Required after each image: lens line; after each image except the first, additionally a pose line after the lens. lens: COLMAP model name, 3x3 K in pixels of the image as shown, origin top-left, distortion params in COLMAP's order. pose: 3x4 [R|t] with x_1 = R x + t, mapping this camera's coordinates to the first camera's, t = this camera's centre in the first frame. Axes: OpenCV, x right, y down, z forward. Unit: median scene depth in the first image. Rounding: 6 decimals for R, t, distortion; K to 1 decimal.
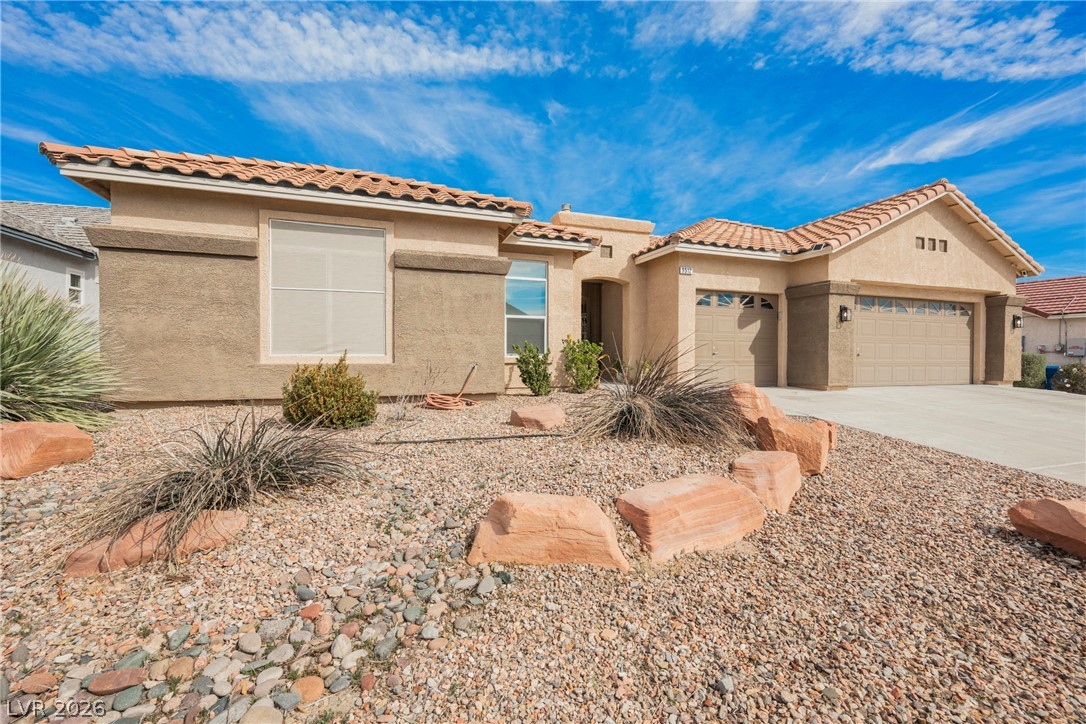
lens RADIAL K [[447.1, 0, 543.0], [0, 447.1, 362.0], [0, 0, 1]] dist [-0.001184, -0.000413]
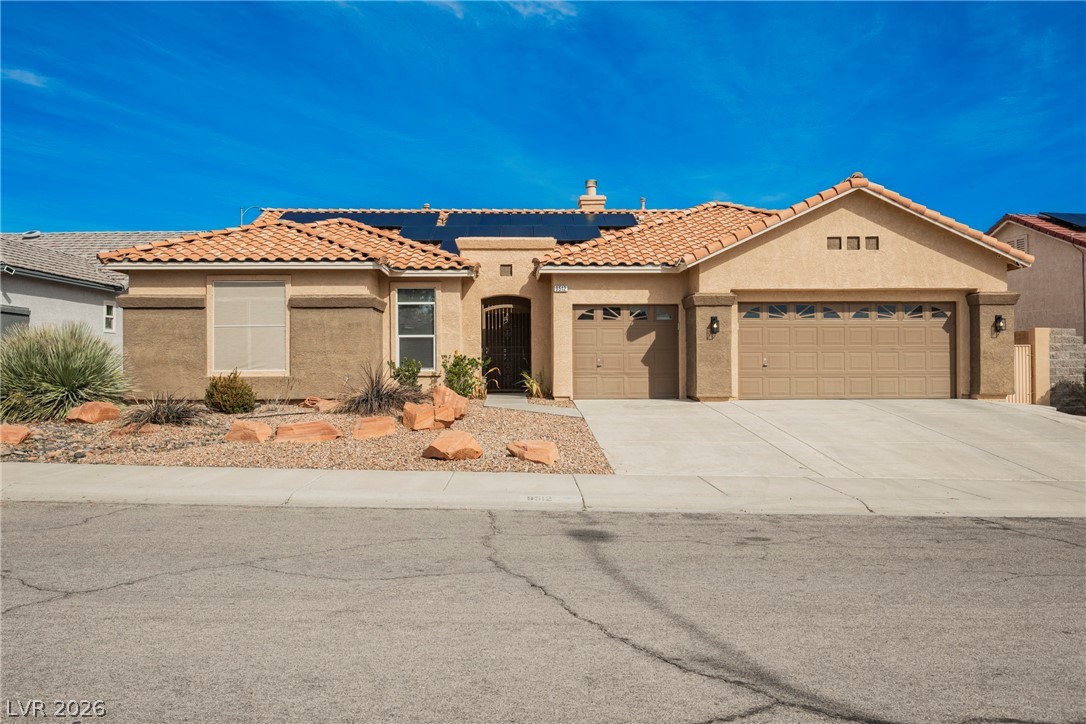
lens RADIAL K [[807.2, 0, 543.0], [0, 807.2, 362.0], [0, 0, 1]] dist [-0.002443, 0.001416]
pose [[0.952394, -0.010873, -0.304675, 0.903616], [0.004598, 0.999762, -0.021305, 0.012494], [0.304835, 0.018890, 0.952218, -0.885821]]
